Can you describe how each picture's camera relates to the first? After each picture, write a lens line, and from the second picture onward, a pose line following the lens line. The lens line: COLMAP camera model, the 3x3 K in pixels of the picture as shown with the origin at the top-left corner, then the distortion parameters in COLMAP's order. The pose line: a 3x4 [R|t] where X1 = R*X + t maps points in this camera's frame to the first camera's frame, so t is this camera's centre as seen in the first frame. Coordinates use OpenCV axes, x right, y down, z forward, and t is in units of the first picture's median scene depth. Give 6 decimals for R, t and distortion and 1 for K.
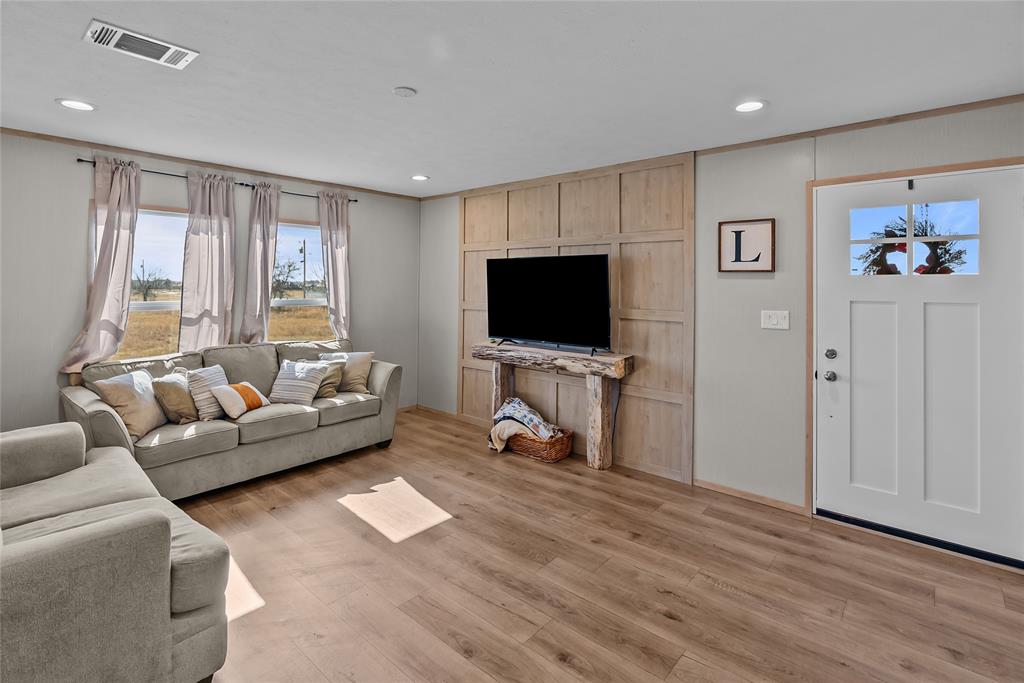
lens RADIAL K [[487.0, 0, 512.0], [0, 487.0, 283.9], [0, 0, 1]] dist [-0.000873, 0.003837]
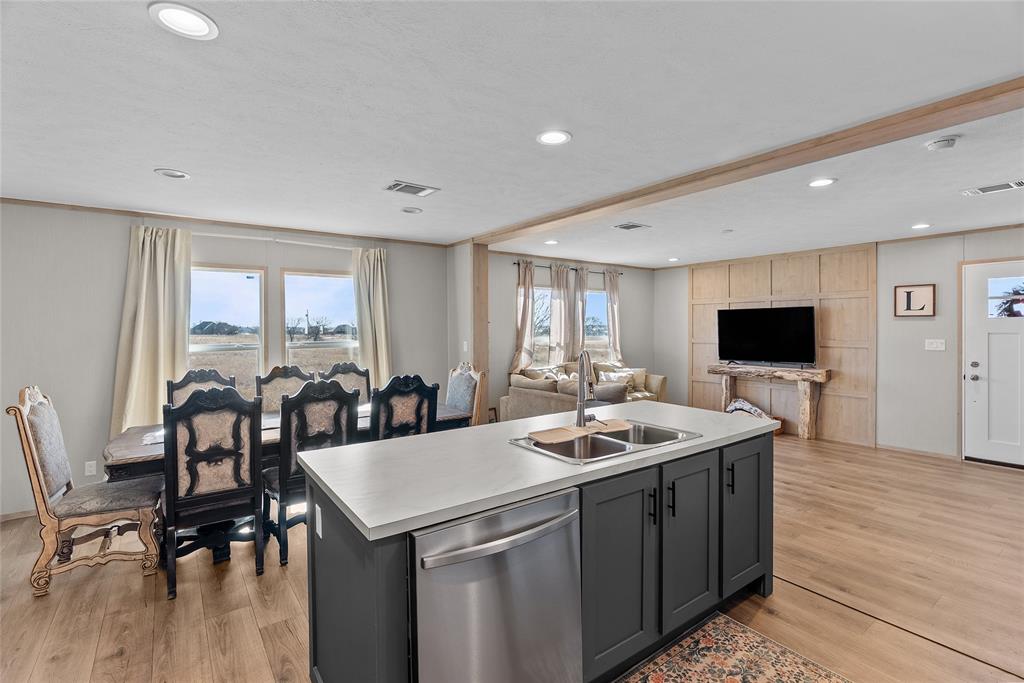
lens RADIAL K [[487.0, 0, 505.9], [0, 487.0, 333.9], [0, 0, 1]] dist [-0.000873, 0.003837]
pose [[0.979679, -0.007843, -0.200418, -0.476266], [0.010487, 0.999871, 0.012135, 0.000081], [0.200297, -0.013990, 0.979635, -0.782935]]
